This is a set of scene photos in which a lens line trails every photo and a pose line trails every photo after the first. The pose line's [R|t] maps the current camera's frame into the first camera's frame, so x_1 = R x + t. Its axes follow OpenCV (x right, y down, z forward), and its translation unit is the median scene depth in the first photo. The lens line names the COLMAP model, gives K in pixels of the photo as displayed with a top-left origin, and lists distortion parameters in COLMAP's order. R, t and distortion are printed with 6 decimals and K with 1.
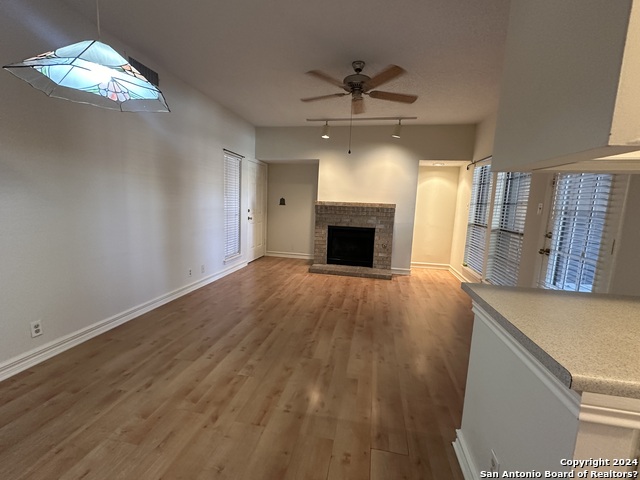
lens RADIAL K [[284.4, 0, 318.9], [0, 284.4, 240.2], [0, 0, 1]] dist [-0.000124, -0.000584]
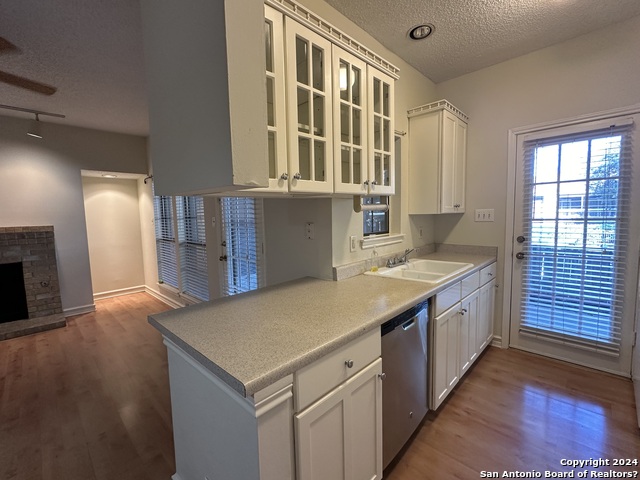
lens RADIAL K [[284.4, 0, 318.9], [0, 284.4, 240.2], [0, 0, 1]] dist [-0.000124, -0.000584]
pose [[0.545217, -0.127590, 0.828528, 0.029996], [0.158574, 0.986203, 0.047521, -0.015758], [-0.823160, 0.105474, 0.557927, 0.010473]]
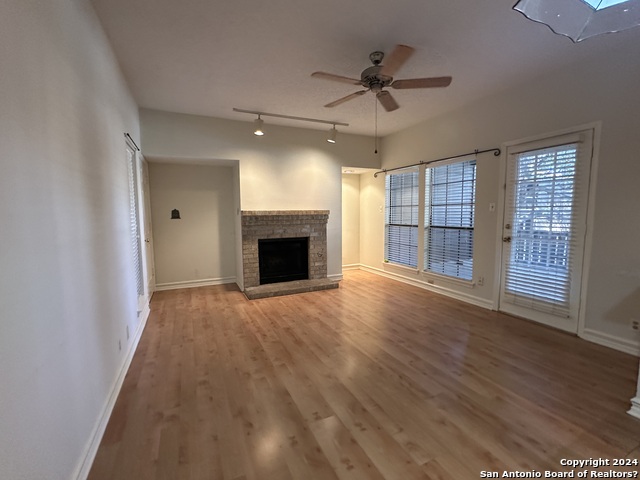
lens RADIAL K [[284.4, 0, 318.9], [0, 284.4, 240.2], [0, 0, 1]] dist [-0.000124, -0.000584]
pose [[0.803615, -0.103780, 0.586031, -0.393537], [0.121100, 0.992593, 0.009716, -0.044040], [-0.582698, 0.063161, 0.810231, 0.270679]]
